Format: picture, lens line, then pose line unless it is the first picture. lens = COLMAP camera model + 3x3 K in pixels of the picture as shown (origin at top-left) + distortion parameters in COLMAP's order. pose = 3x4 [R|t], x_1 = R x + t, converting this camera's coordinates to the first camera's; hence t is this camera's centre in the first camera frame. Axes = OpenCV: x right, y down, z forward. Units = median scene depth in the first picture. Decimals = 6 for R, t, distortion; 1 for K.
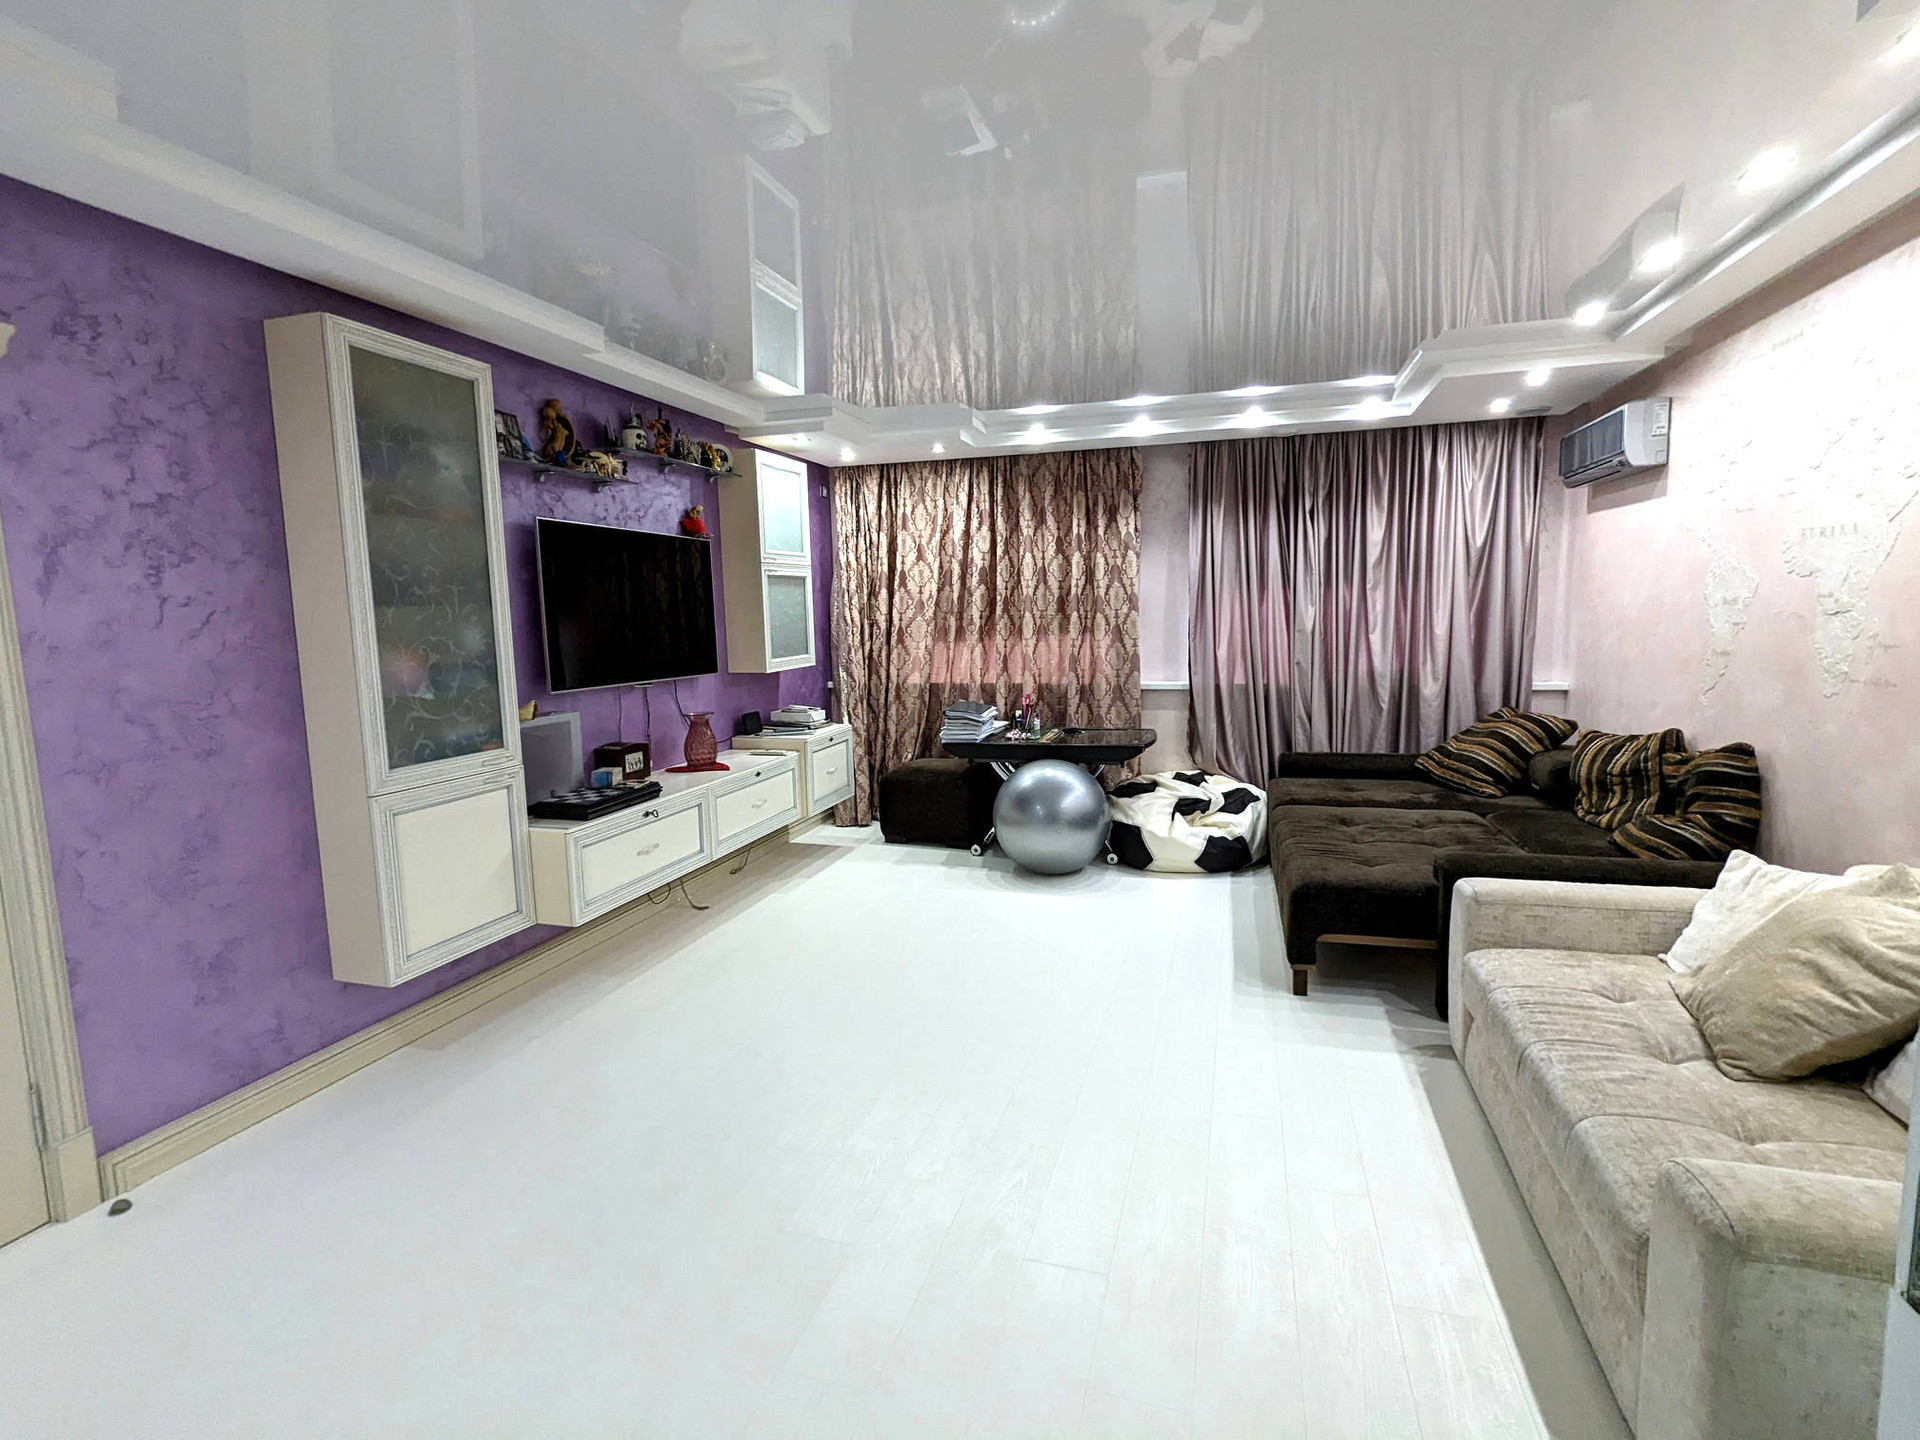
lens RADIAL K [[907.7, 0, 967.5], [0, 907.7, 720.7], [0, 0, 1]] dist [-0.001904, 0.001187]
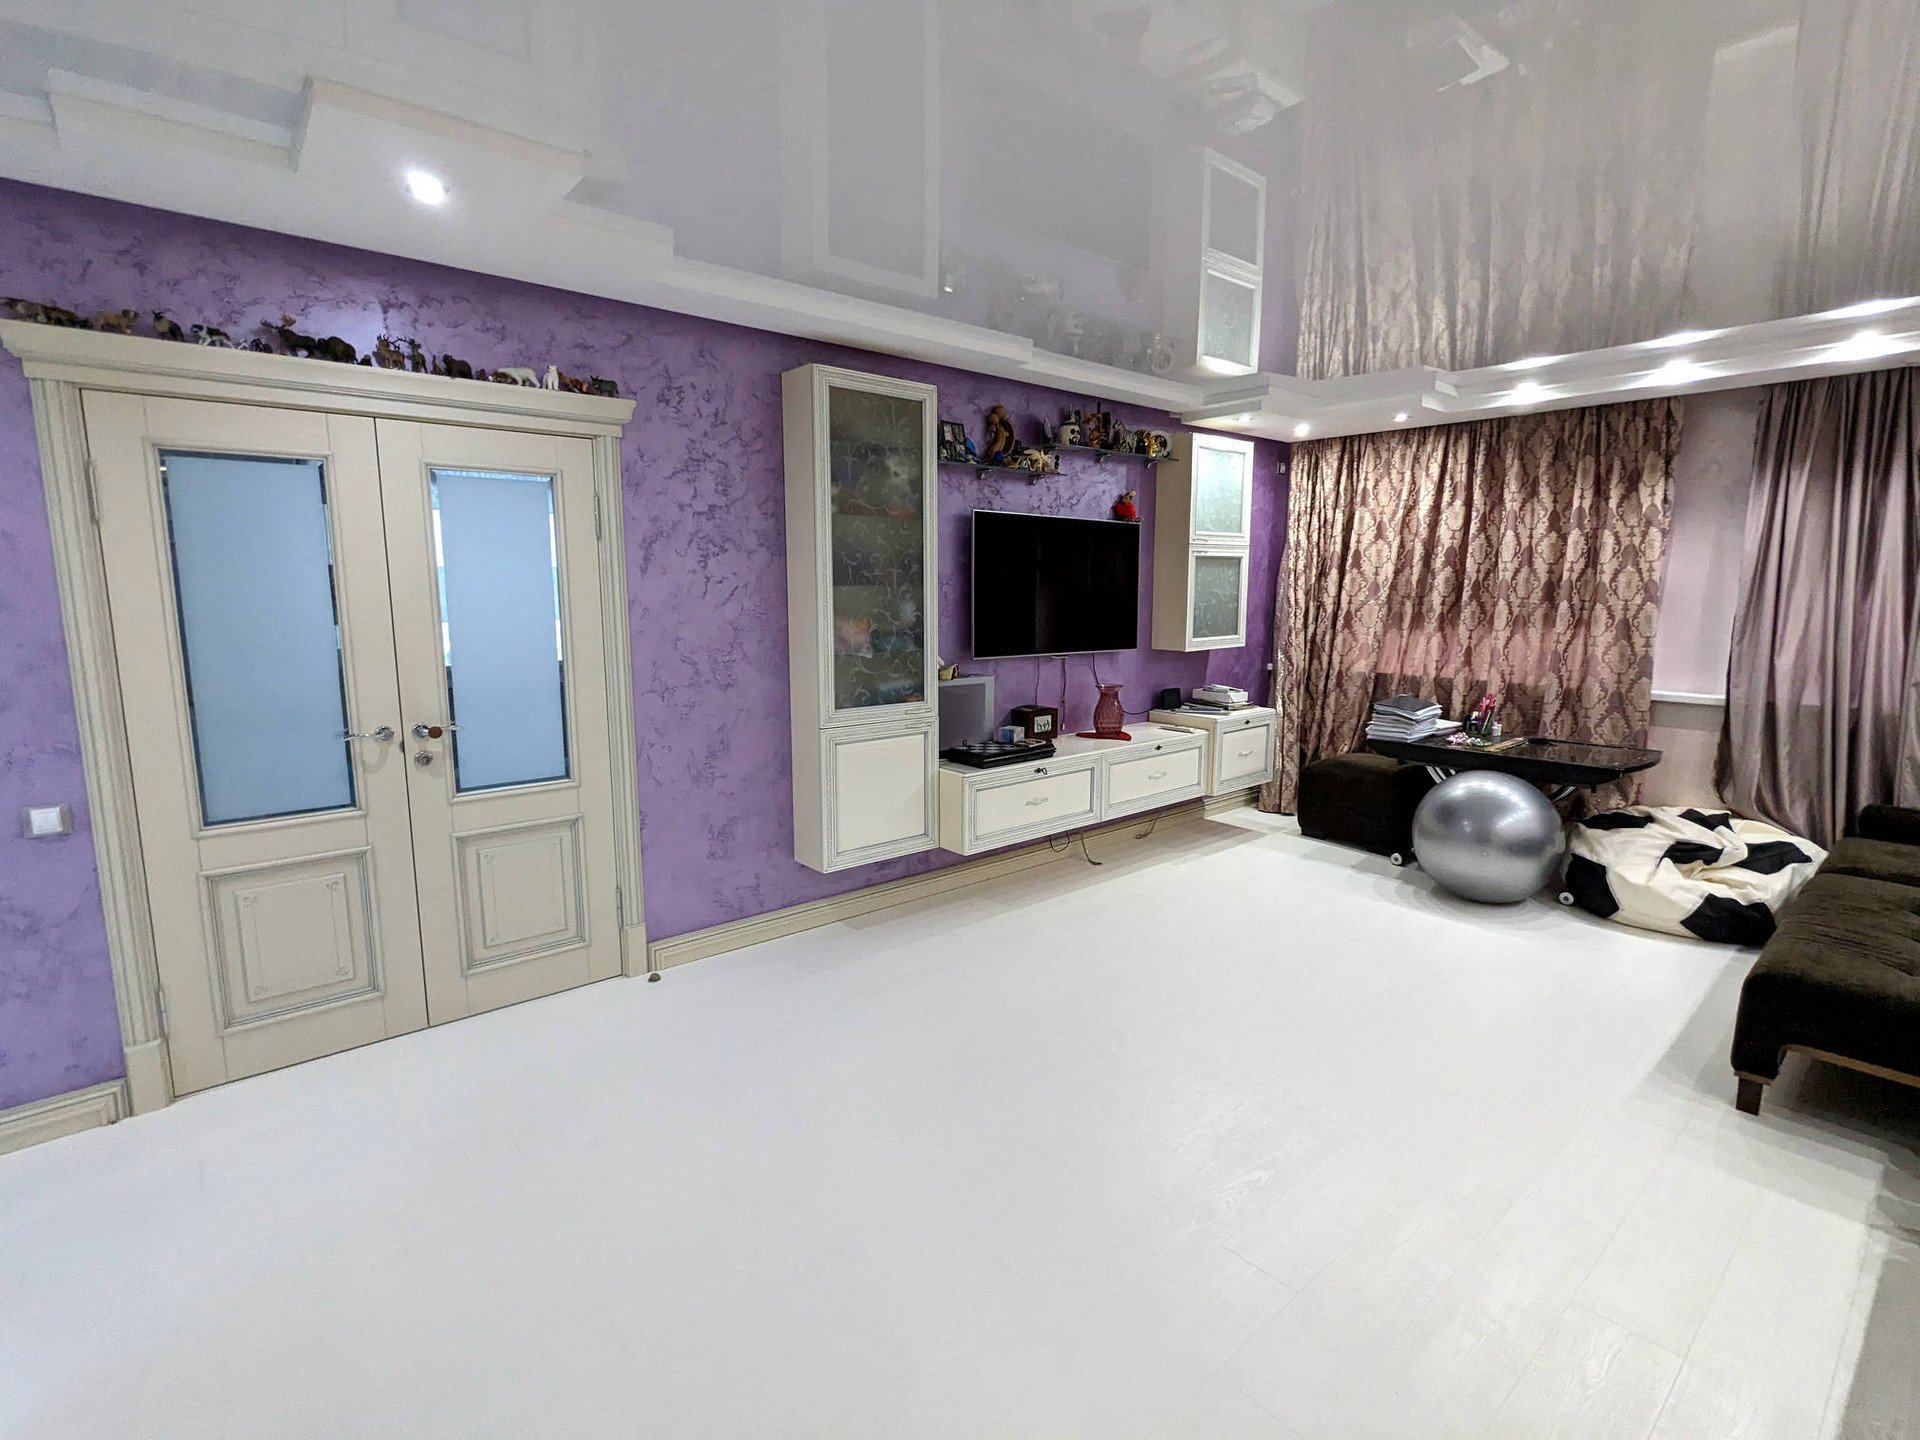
lens RADIAL K [[907.7, 0, 971.5], [0, 907.7, 714.5], [0, 0, 1]] dist [-0.001904, 0.001187]
pose [[0.844134, 0.098526, -0.527001, 0.137369], [-0.085590, 0.995127, 0.048949, -0.012195], [0.529256, 0.003786, 0.848454, -0.004893]]
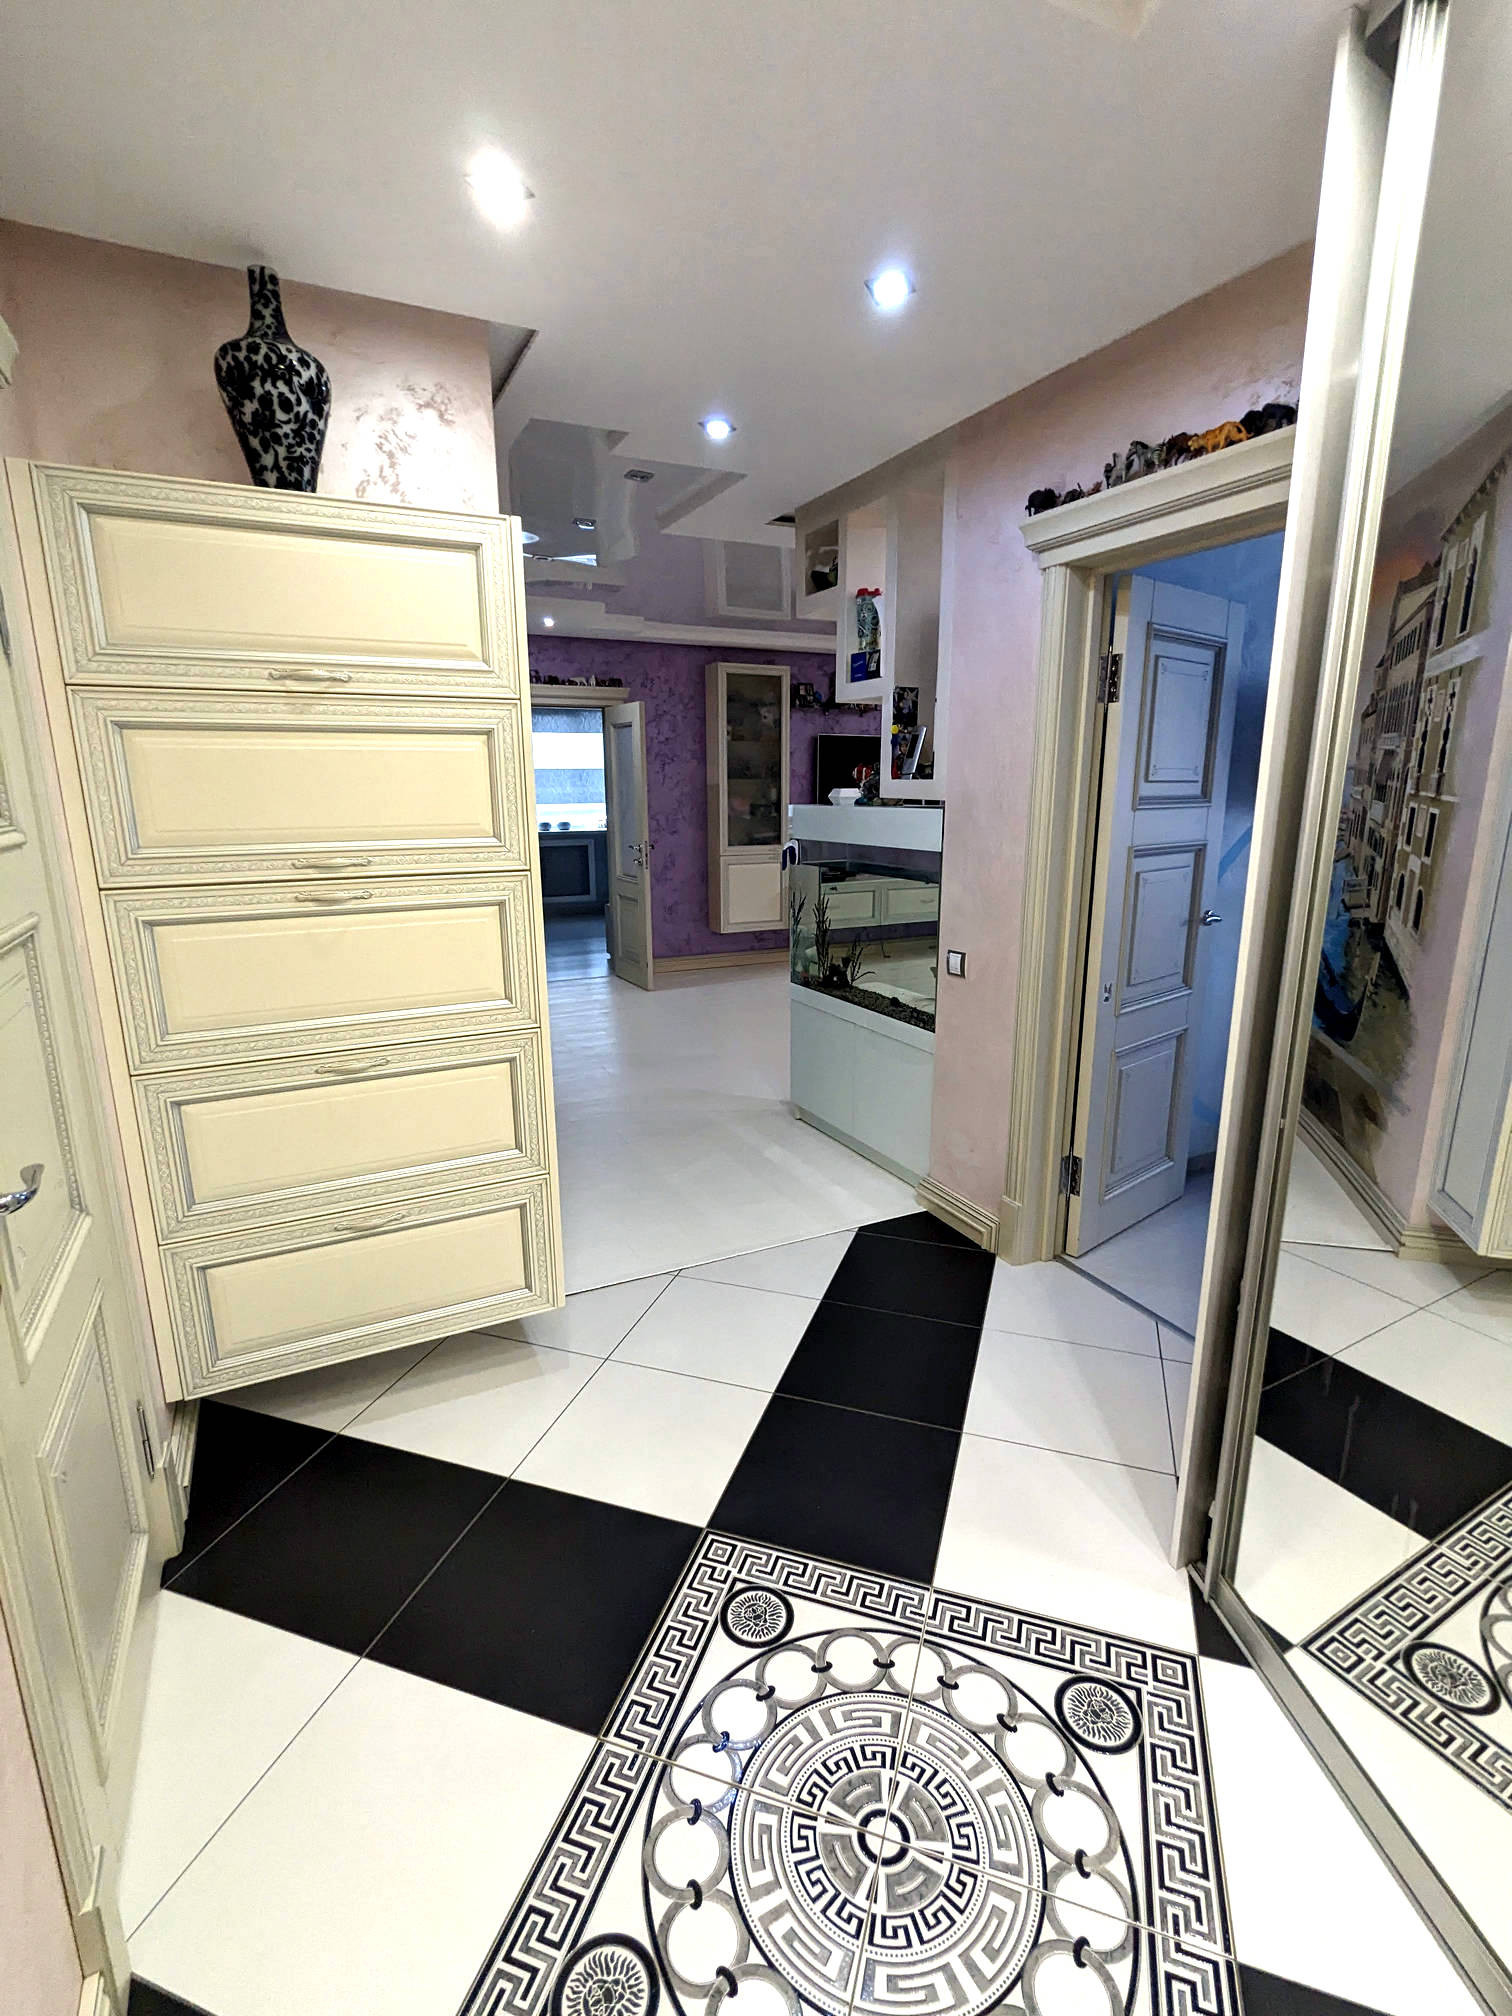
lens RADIAL K [[953.0, 0, 767.1], [0, 953.0, 1016.6], [0, 0, 1]] dist [-0.001904, 0.001187]
pose [[0.684202, 0.204575, -0.700012, 0.843573], [-0.105324, 0.977506, 0.182727, 0.013986], [0.721647, -0.051294, 0.690358, -0.465159]]
